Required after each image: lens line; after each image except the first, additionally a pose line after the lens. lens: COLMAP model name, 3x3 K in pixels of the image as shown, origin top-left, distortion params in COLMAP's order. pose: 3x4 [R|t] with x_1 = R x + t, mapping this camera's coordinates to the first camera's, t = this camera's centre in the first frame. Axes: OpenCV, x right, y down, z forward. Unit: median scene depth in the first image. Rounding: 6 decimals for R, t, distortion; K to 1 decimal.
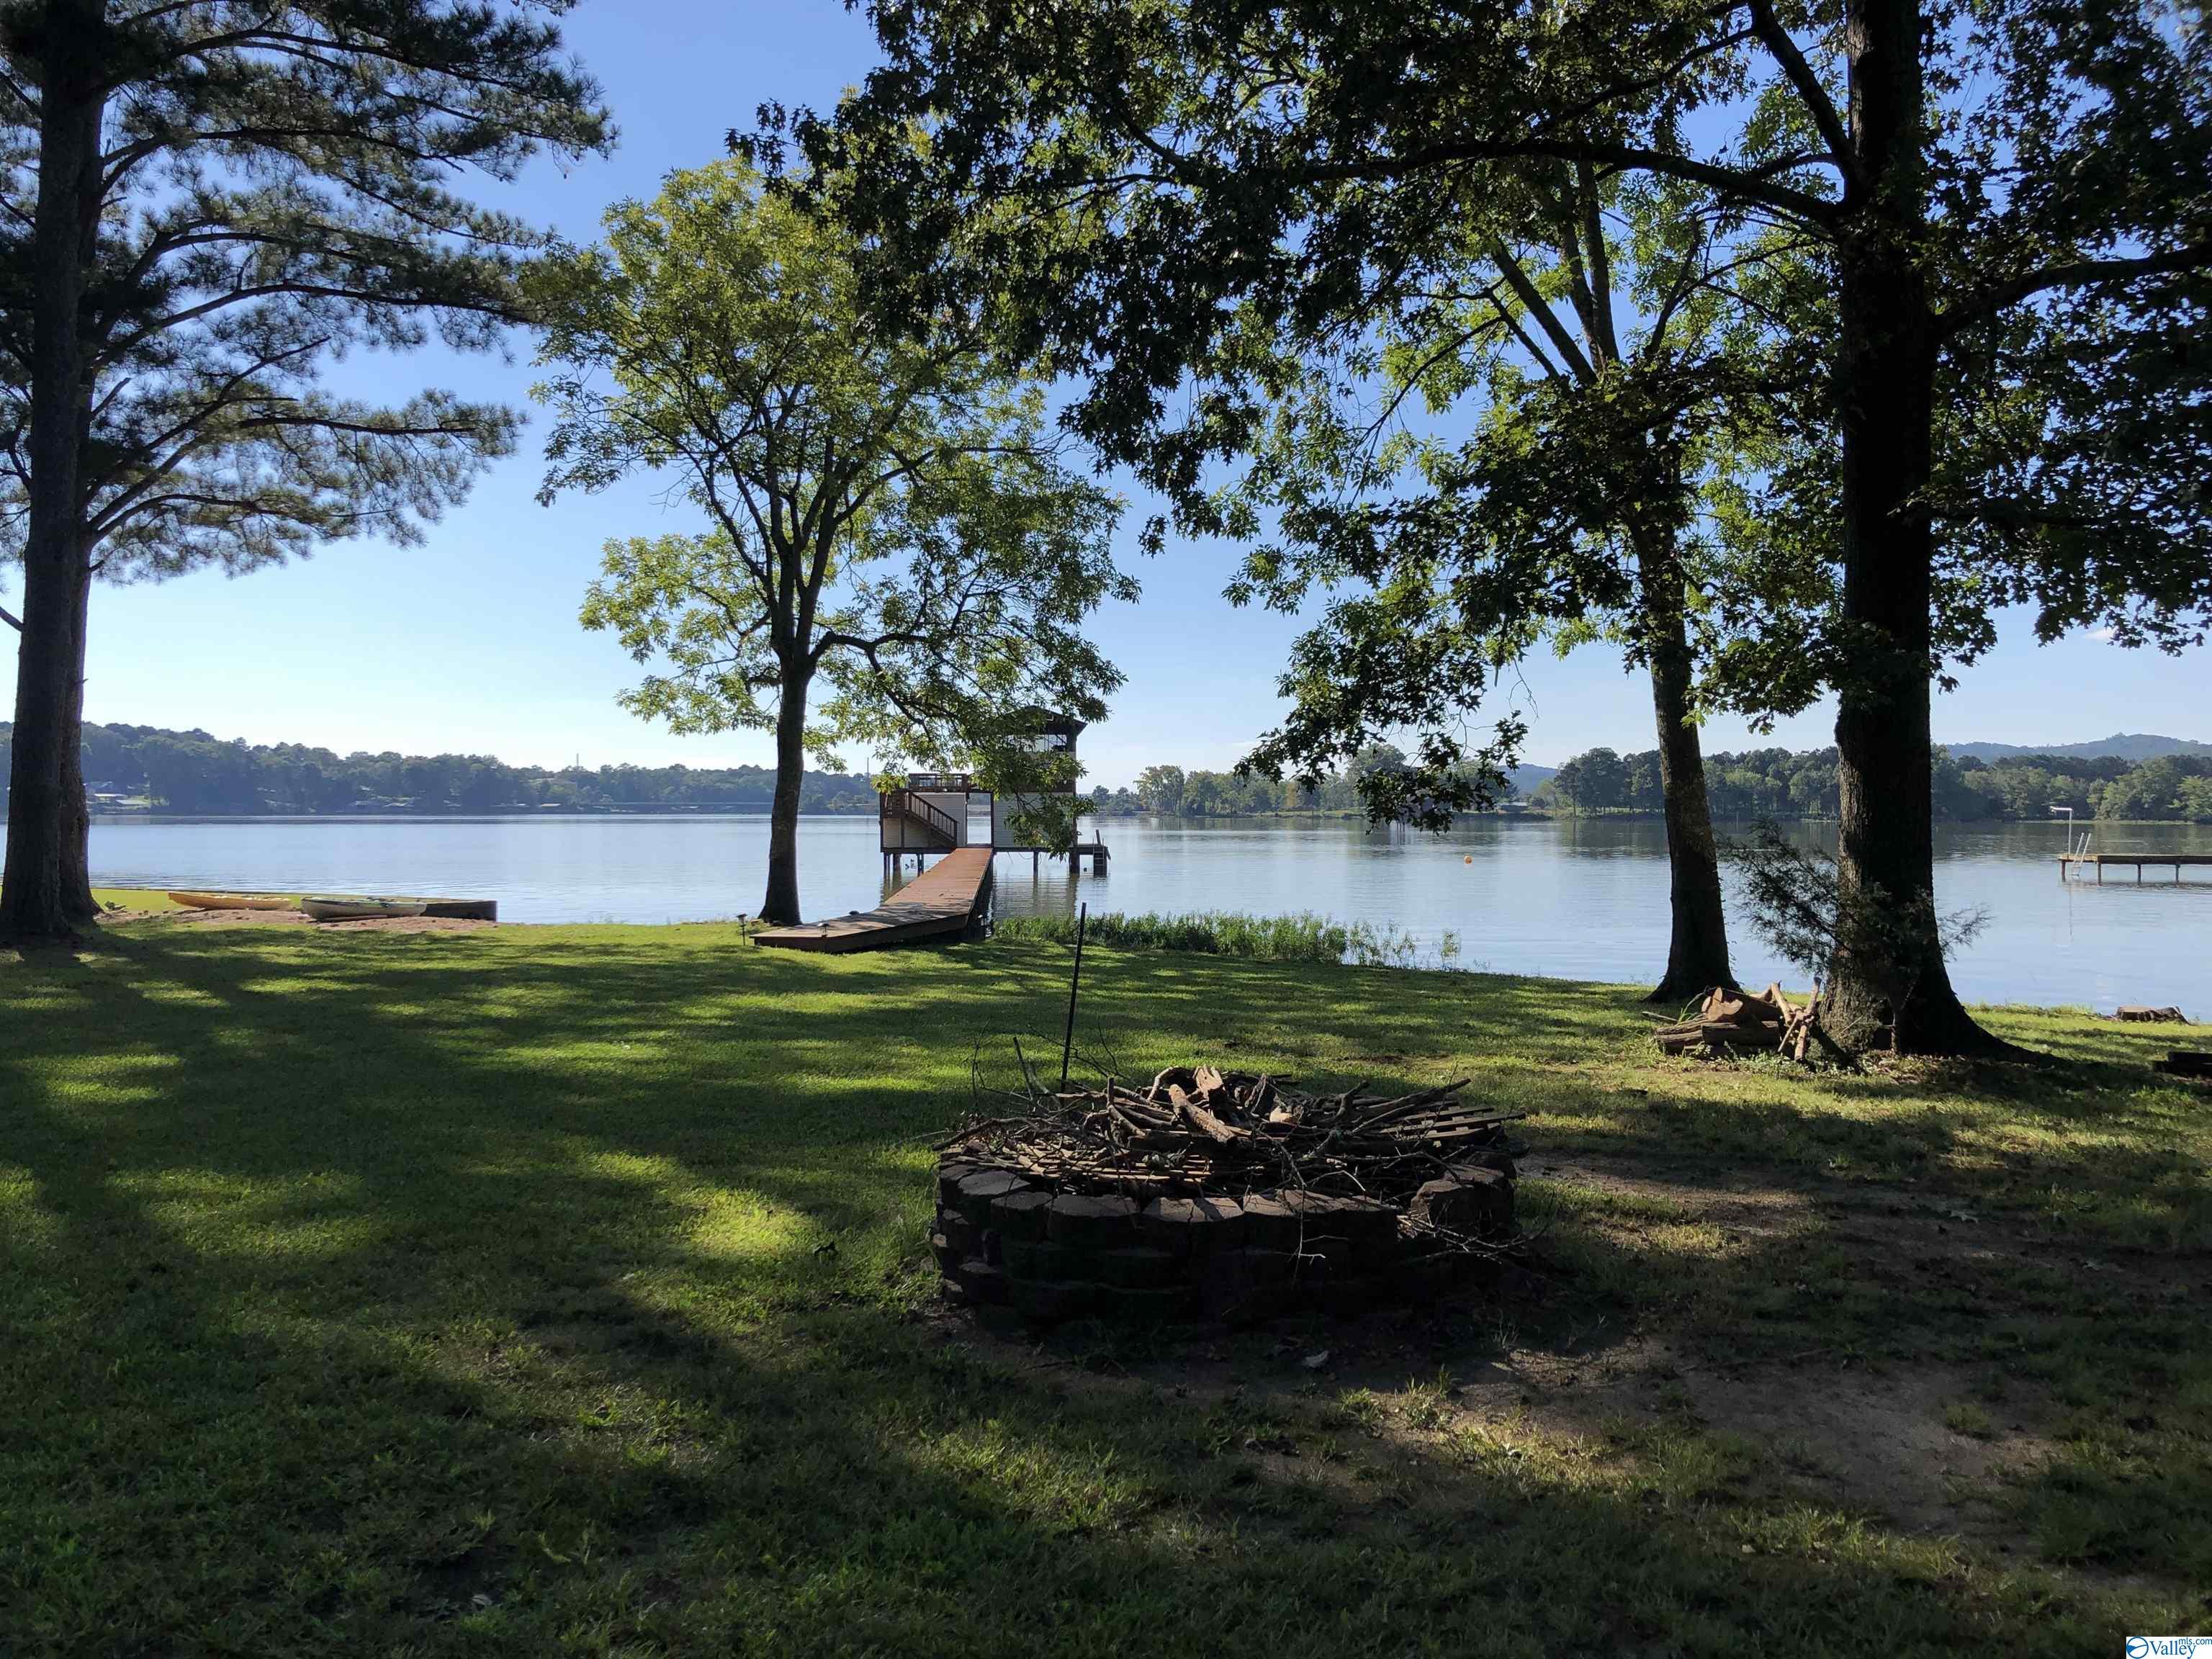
lens RADIAL K [[1882.4, 0, 1106.1], [0, 1882.4, 834.8], [0, 0, 1]] dist [0.046738, 0.003118]
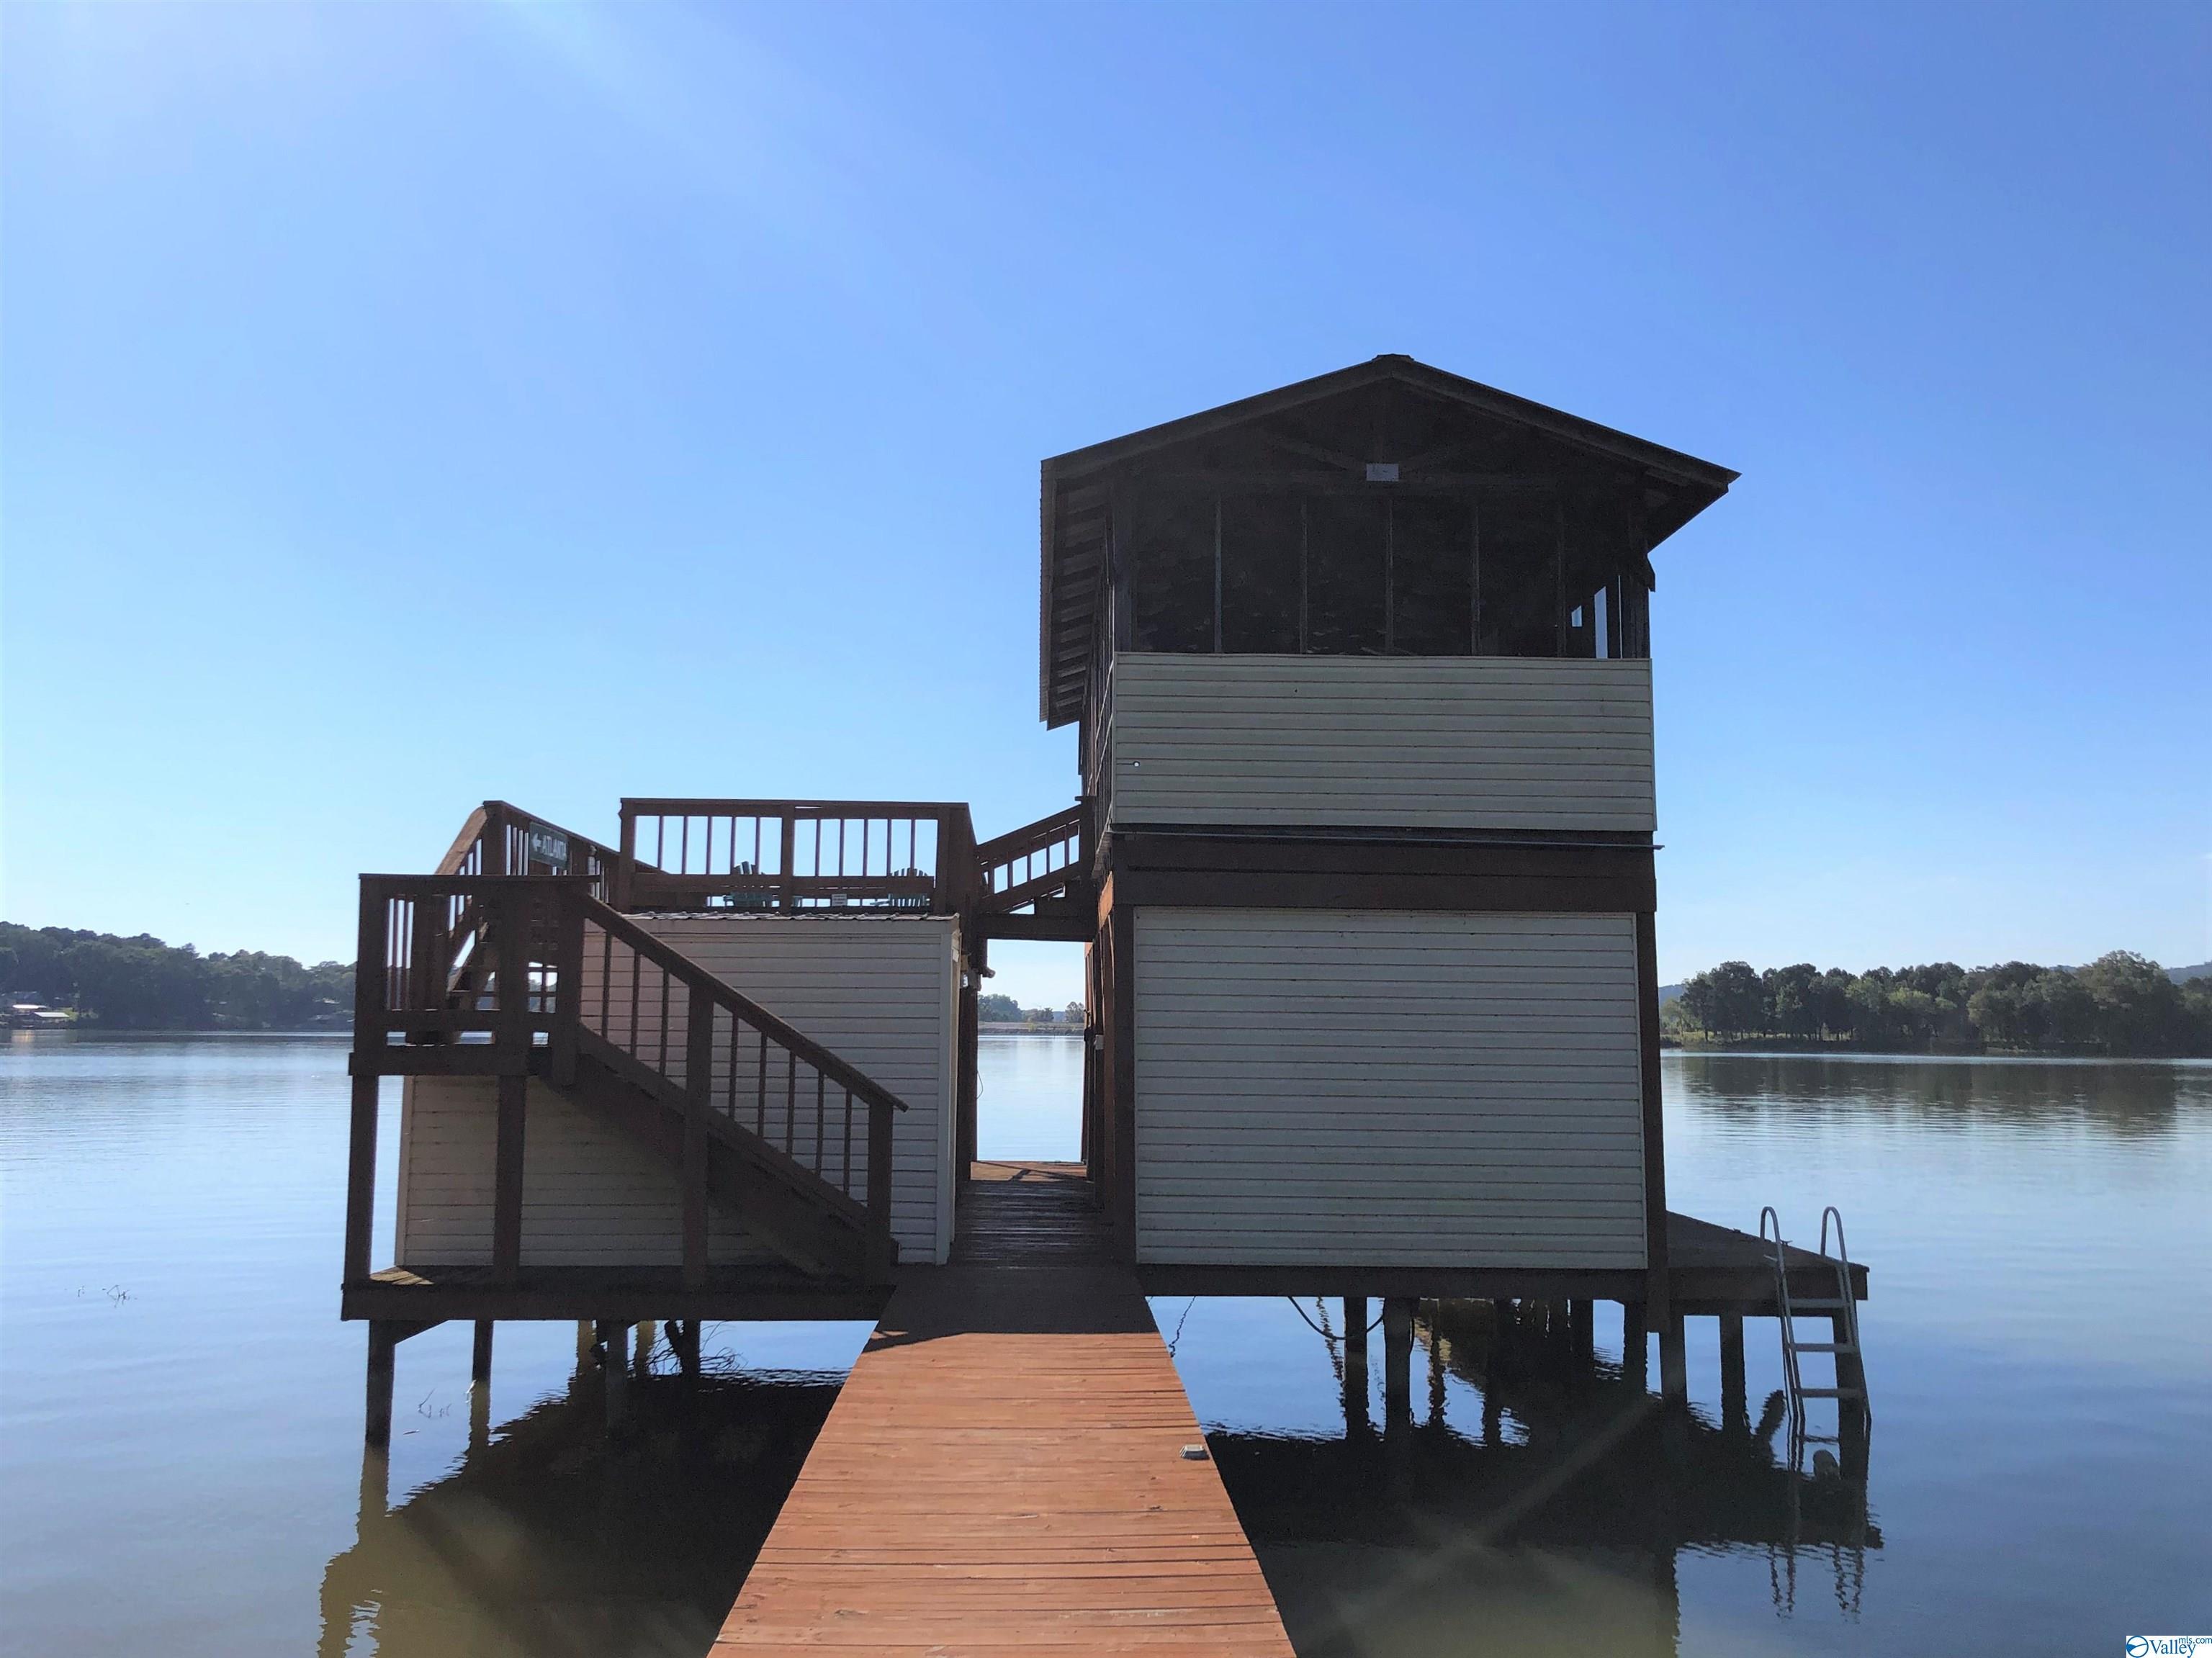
lens RADIAL K [[1810.9, 0, 1079.8], [0, 1810.9, 832.6], [0, 0, 1]] dist [0.023451, -0.000362]
pose [[0.999637, 0.003975, -0.026650, -0.010272], [-0.007180, 0.992593, -0.121275, -0.001774], [0.025971, 0.121422, 0.992261, 0.145265]]
